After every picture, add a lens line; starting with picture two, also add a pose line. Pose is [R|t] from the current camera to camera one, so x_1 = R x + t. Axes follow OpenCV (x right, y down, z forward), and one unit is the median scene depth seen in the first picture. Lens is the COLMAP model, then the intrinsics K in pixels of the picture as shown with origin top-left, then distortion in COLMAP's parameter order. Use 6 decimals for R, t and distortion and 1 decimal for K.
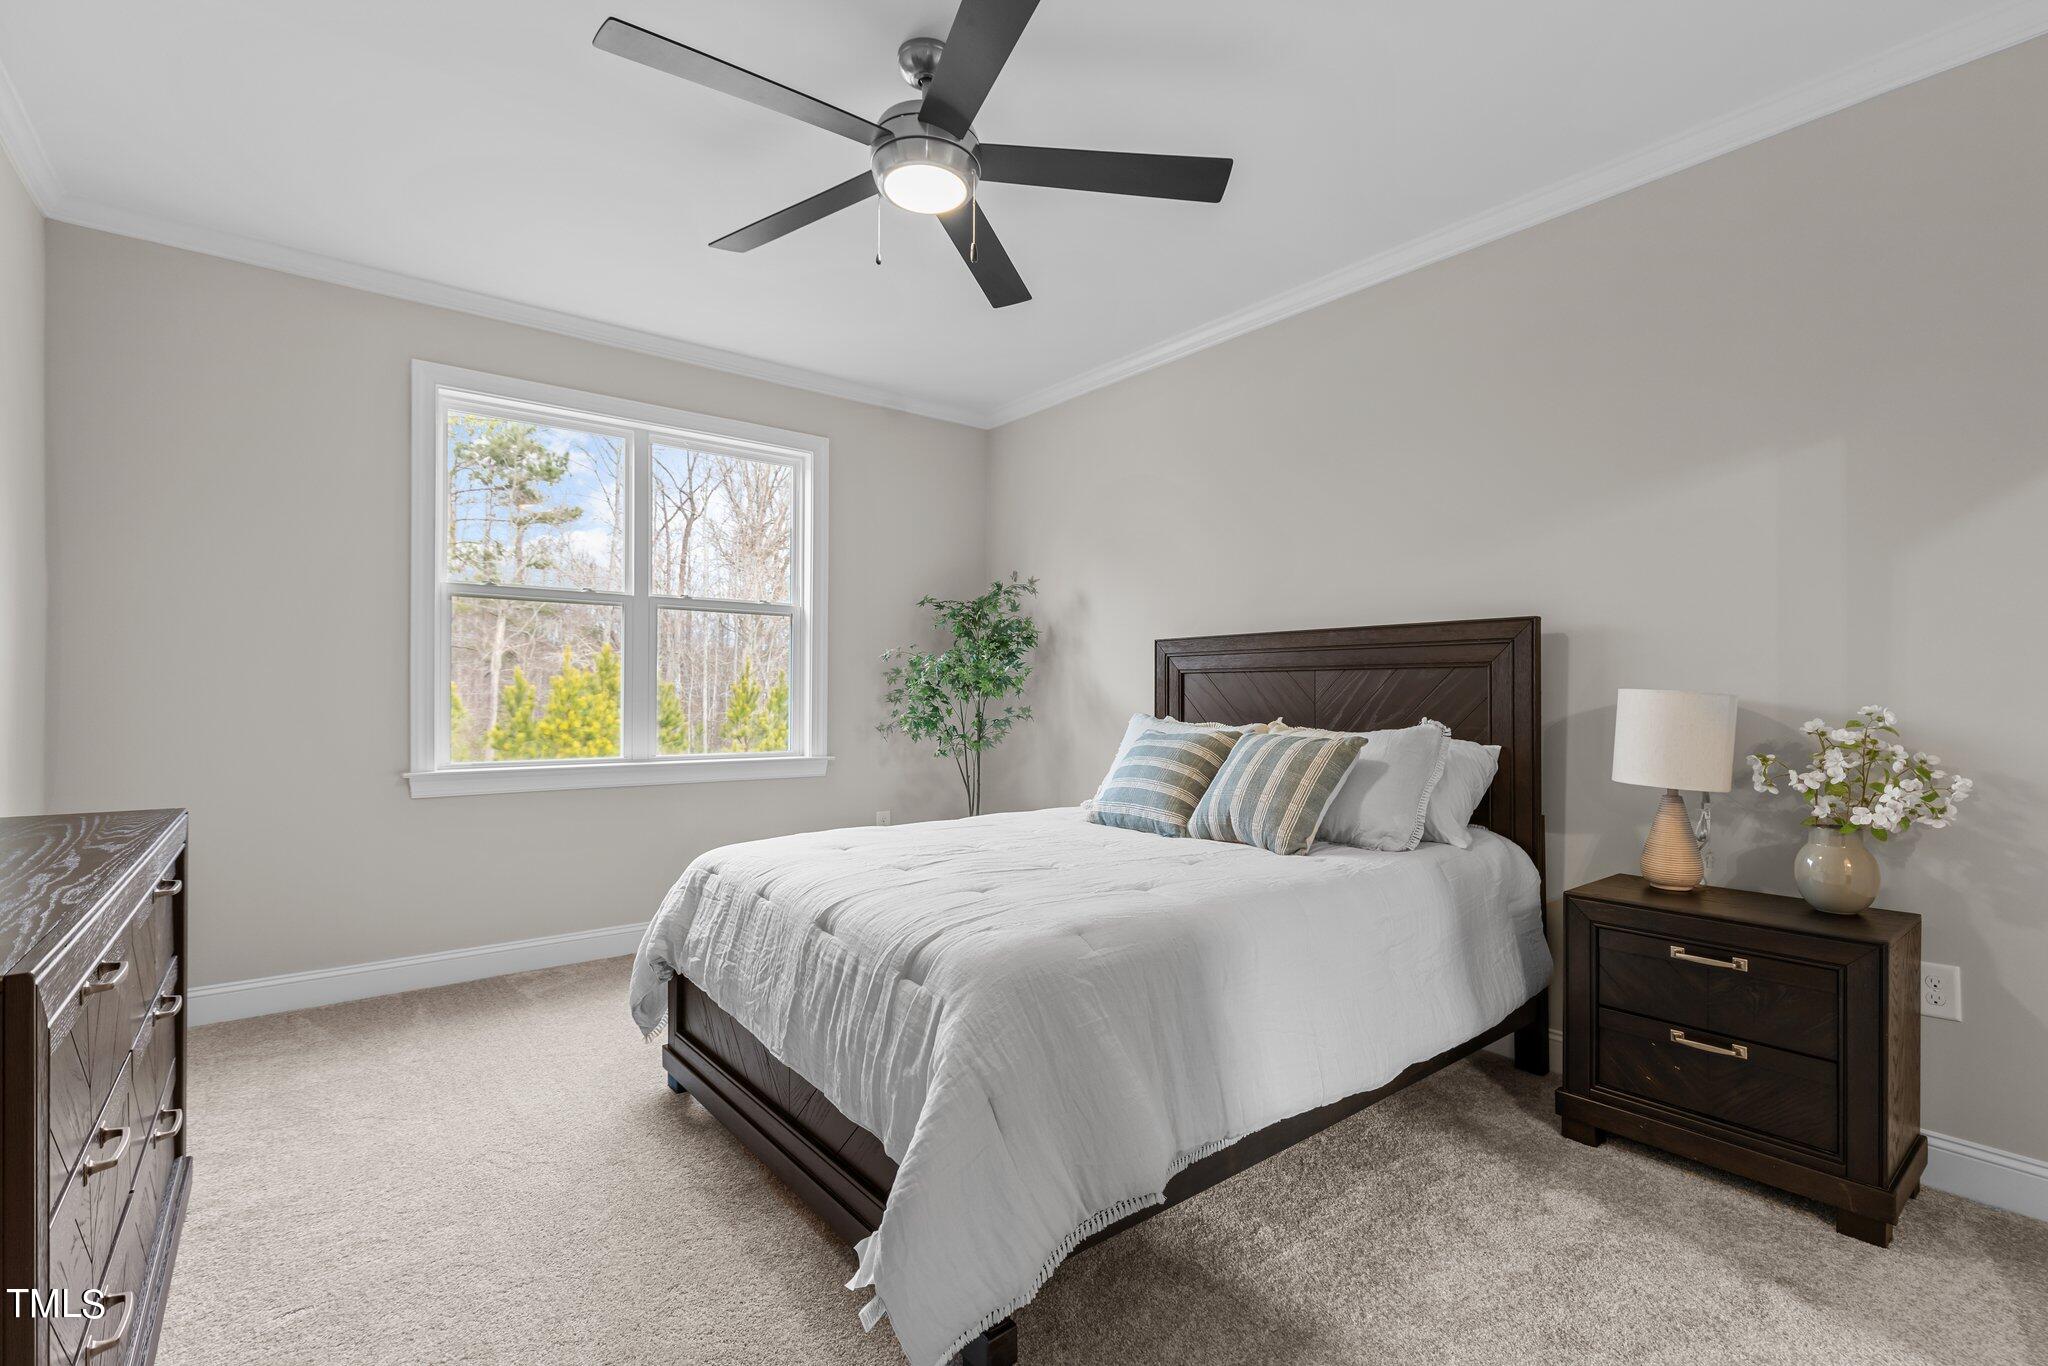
lens RADIAL K [[924.0, 0, 1024.9], [0, 924.0, 673.2], [0, 0, 1]] dist [-0.000611, 0.000363]
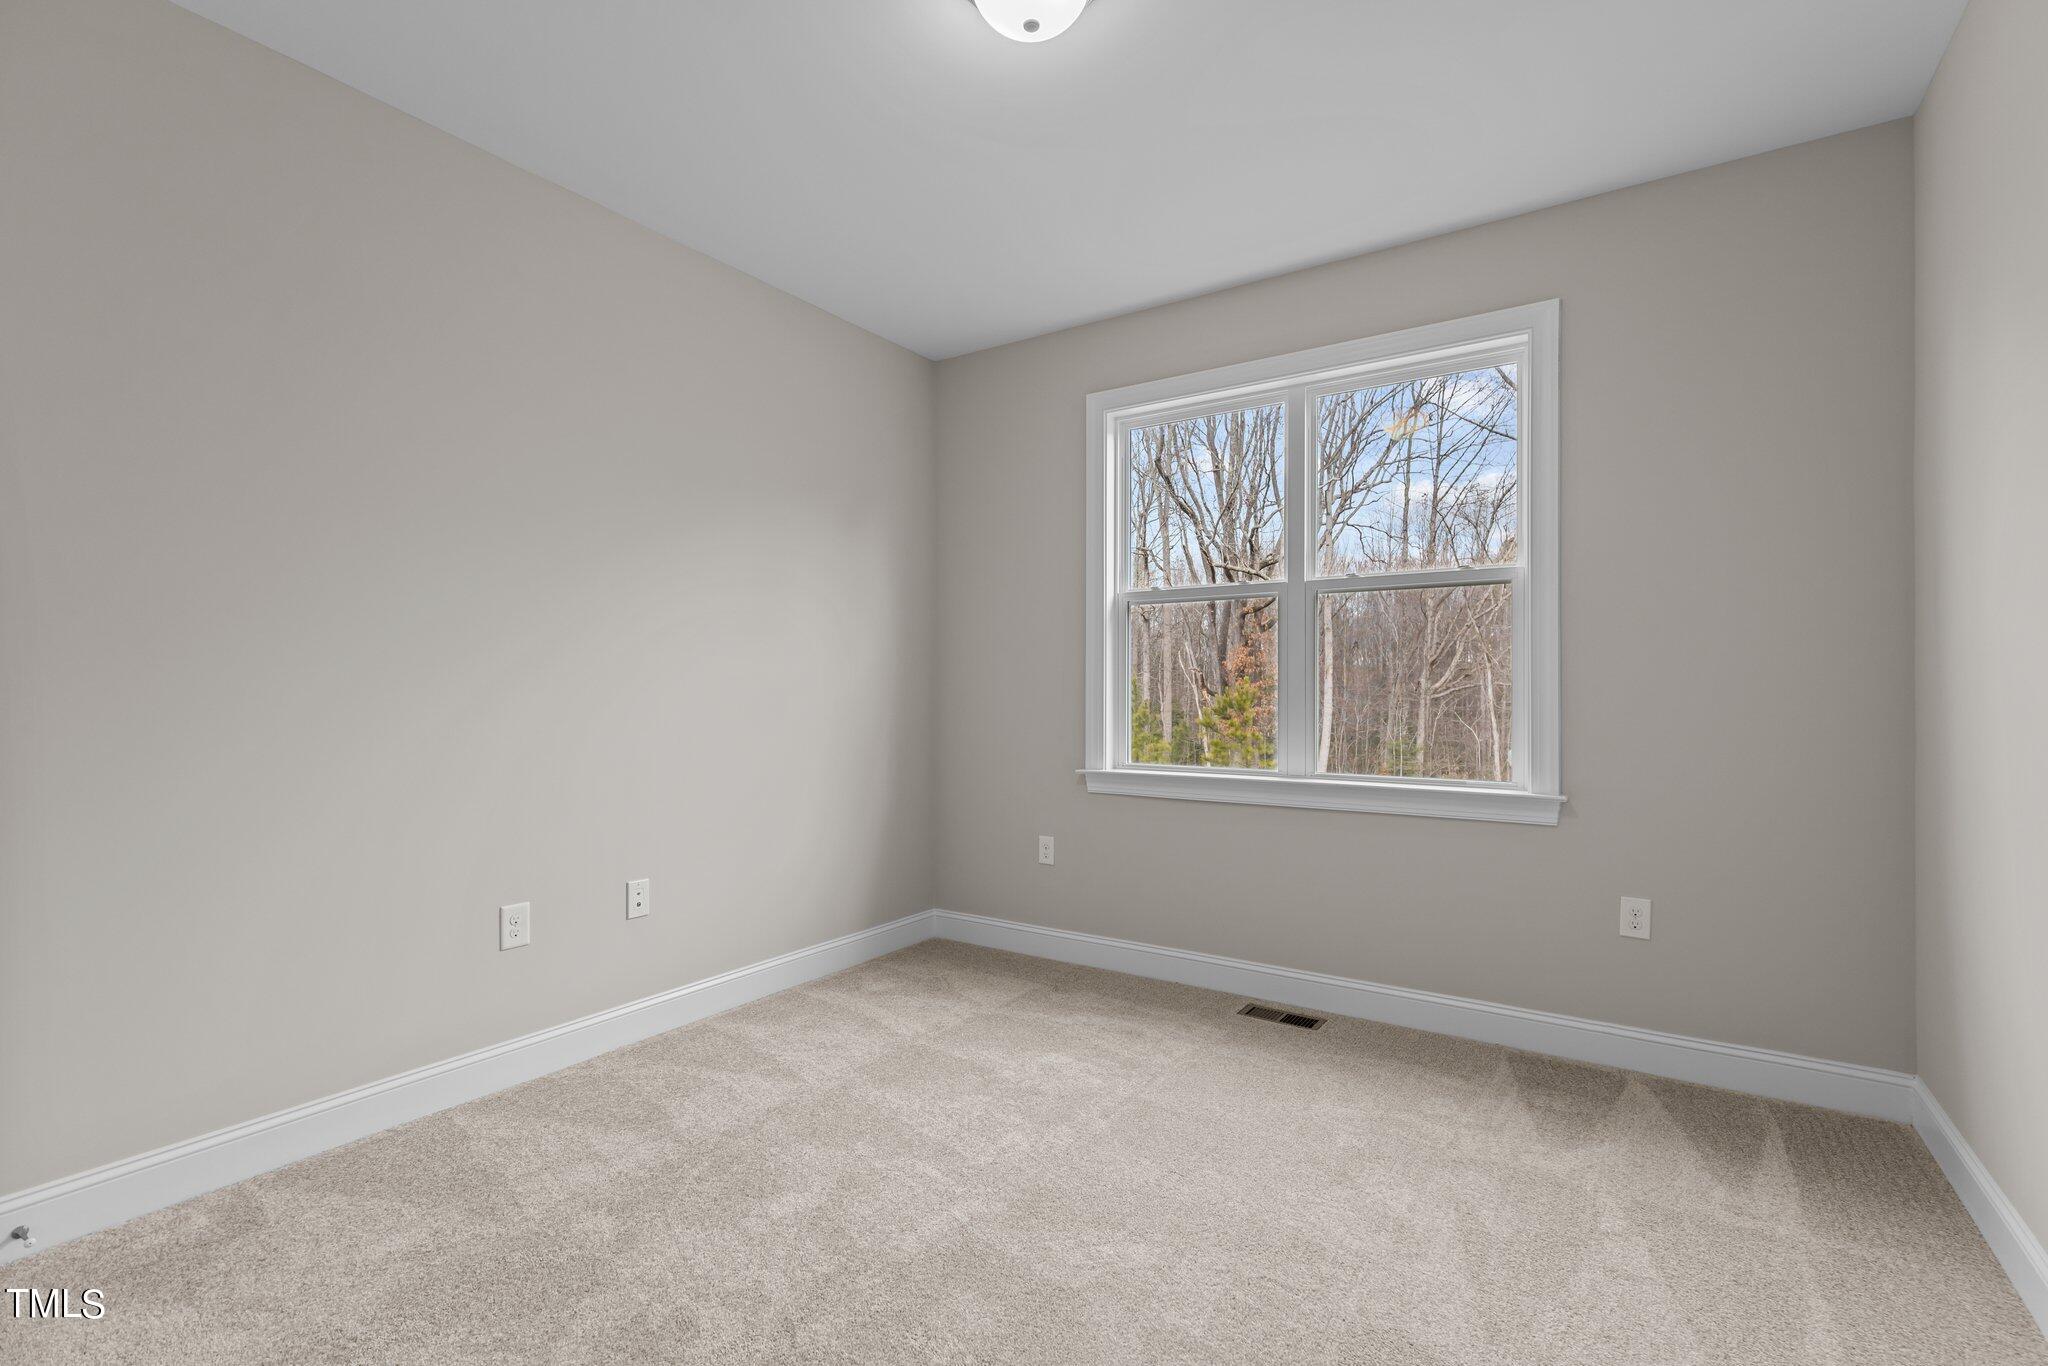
lens RADIAL K [[921.1, 0, 1005.9], [0, 921.1, 702.8], [0, 0, 1]] dist [0.000412, 0.000420]
pose [[0.299515, 0.003567, -0.954085, 0.354919], [0.020658, 0.999734, 0.010222, 0.012844], [0.953868, -0.022771, 0.299362, 0.564172]]
